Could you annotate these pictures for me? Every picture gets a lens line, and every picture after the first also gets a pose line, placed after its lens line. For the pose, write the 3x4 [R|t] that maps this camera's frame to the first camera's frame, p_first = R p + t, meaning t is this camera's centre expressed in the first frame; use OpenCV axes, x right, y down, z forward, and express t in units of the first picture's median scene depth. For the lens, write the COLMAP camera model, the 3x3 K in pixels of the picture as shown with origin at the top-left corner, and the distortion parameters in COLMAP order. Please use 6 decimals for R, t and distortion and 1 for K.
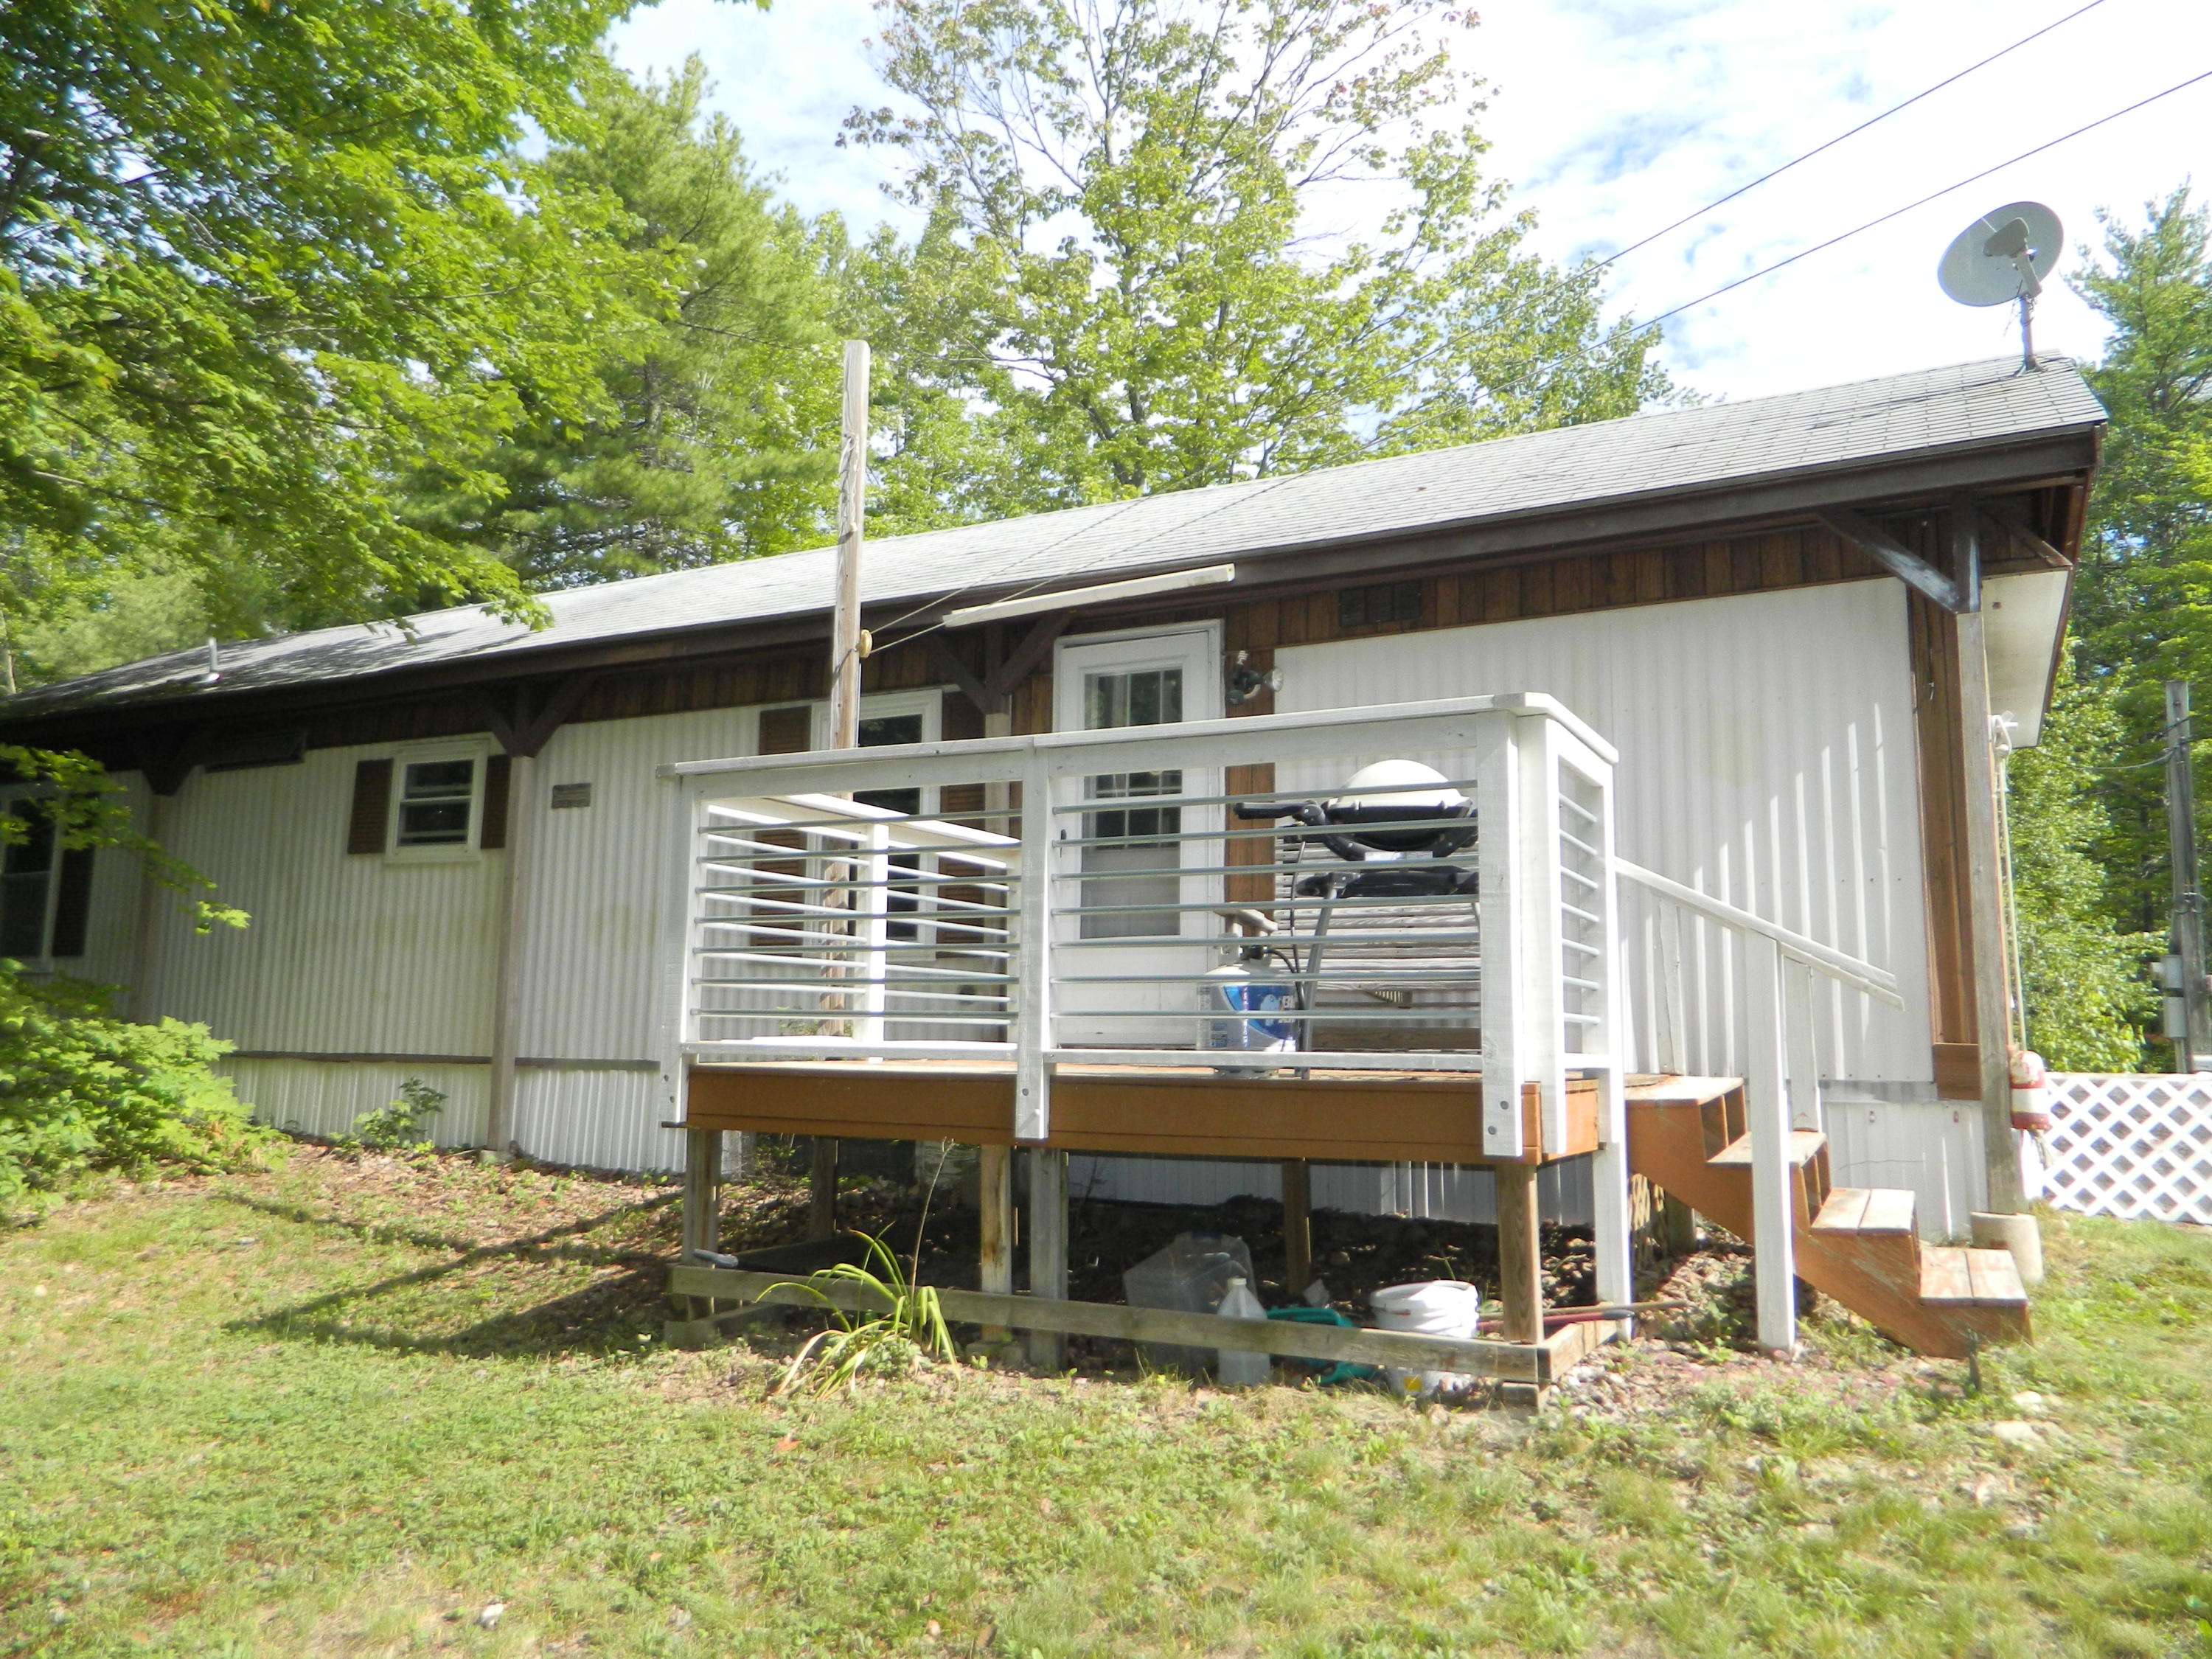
lens RADIAL K [[1661.5, 0, 1102.5], [0, 1661.5, 829.8], [0, 0, 1]] dist [0.015225, -0.009286]
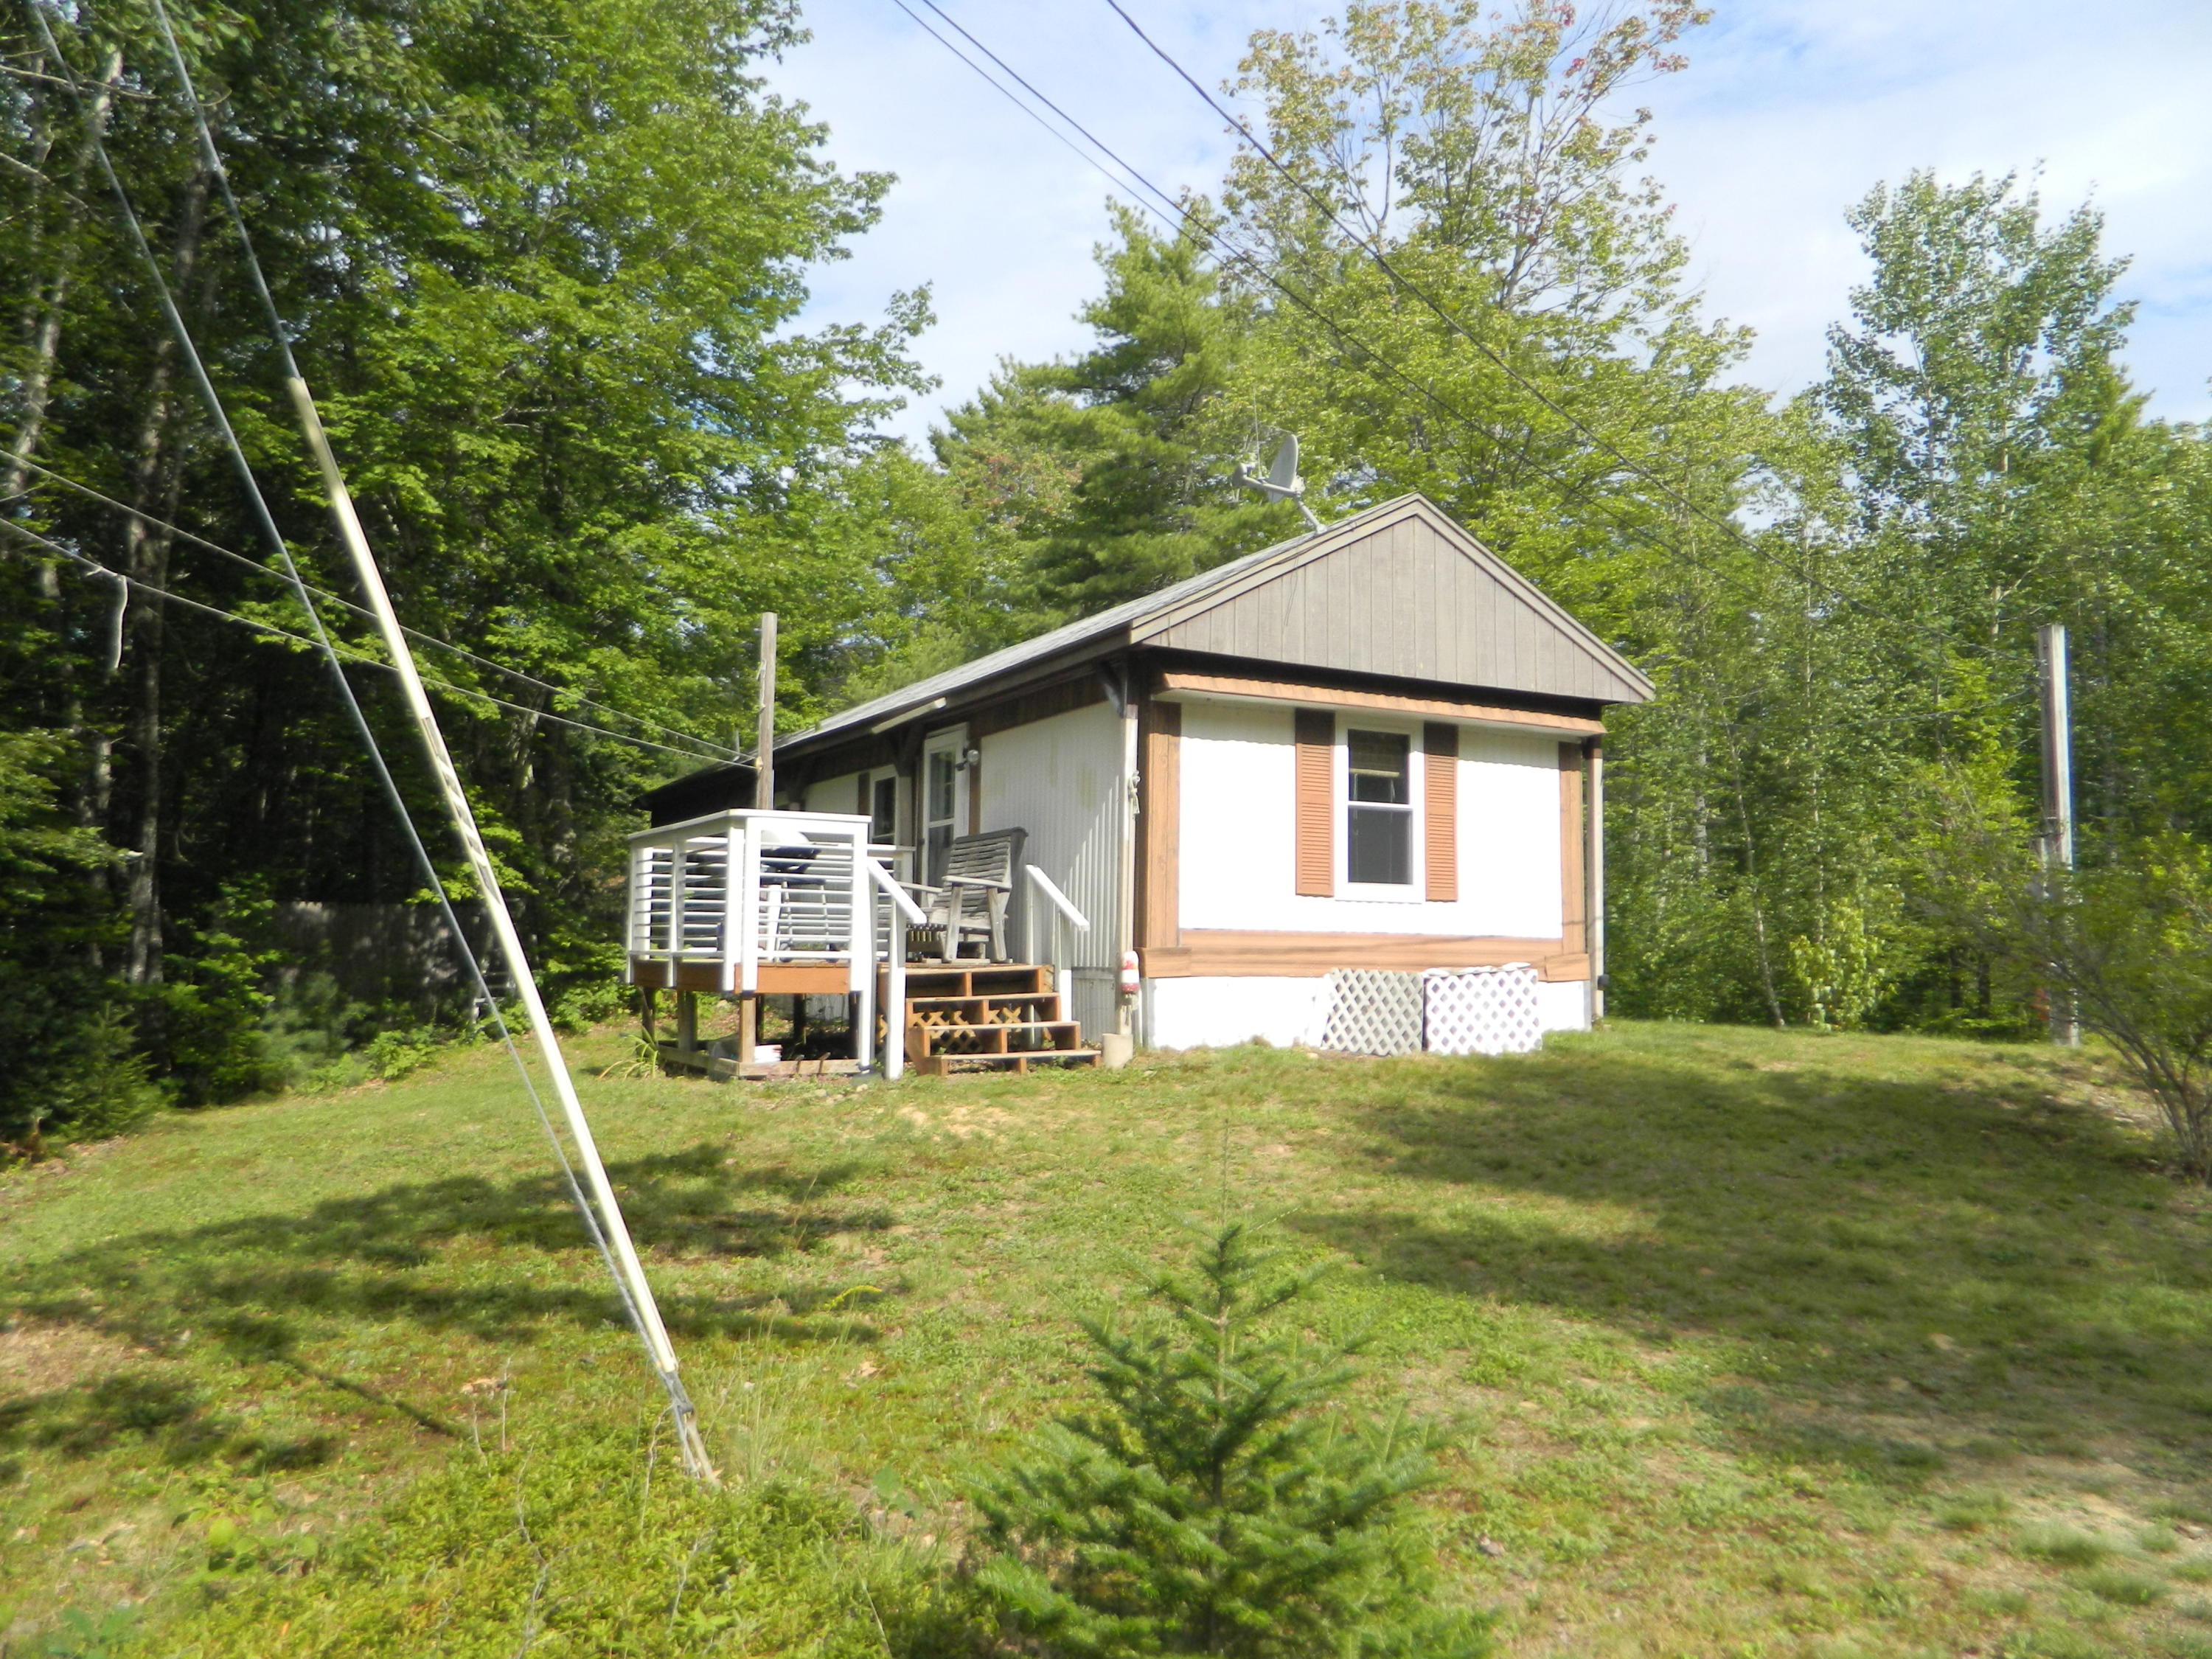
lens RADIAL K [[1661.5, 0, 1099.5], [0, 1661.5, 832.6], [0, 0, 1]] dist [0.015225, -0.009286]
pose [[0.829209, -0.044219, -0.557187, 1.328369], [0.070279, 0.997203, 0.025450, -0.044567], [0.554504, -0.060261, 0.829997, -0.498419]]
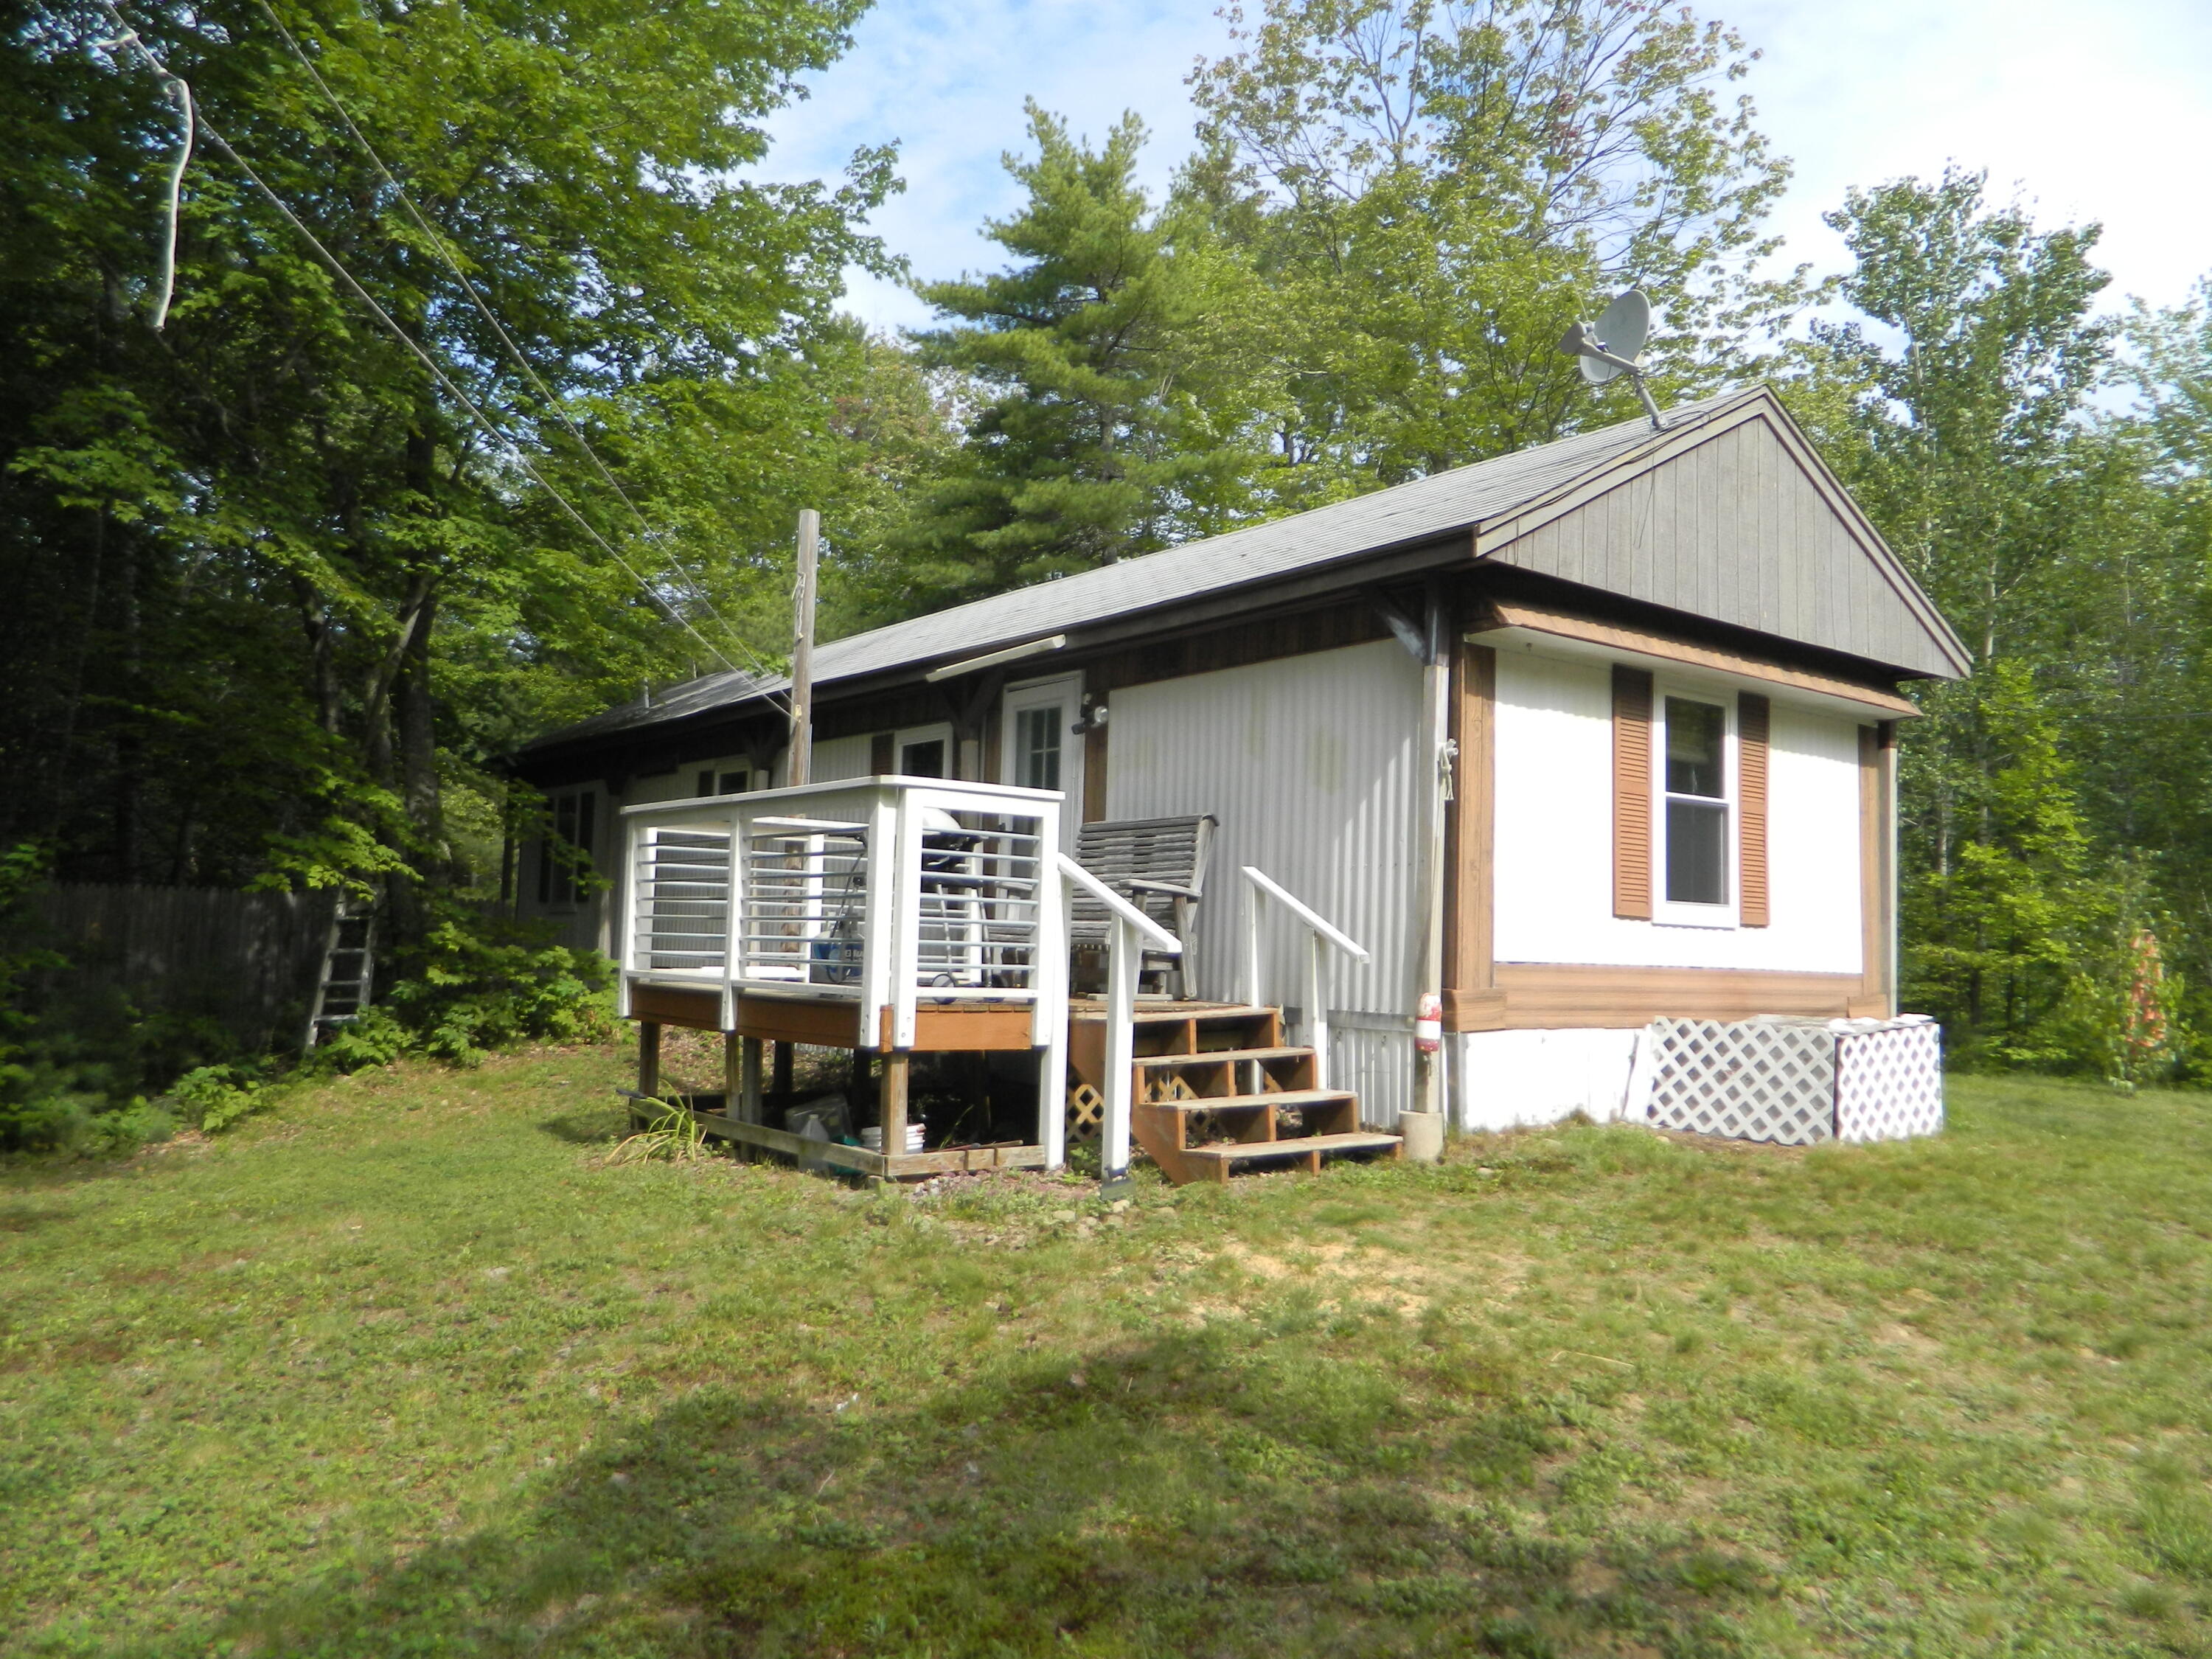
lens RADIAL K [[1661.5, 0, 1099.8], [0, 1661.5, 833.4], [0, 0, 1]] dist [0.015225, -0.009286]
pose [[0.907912, -0.014852, -0.418898, 0.721943], [0.036199, 0.998417, 0.043058, -0.054380], [0.417595, -0.054256, 0.907012, -0.277075]]
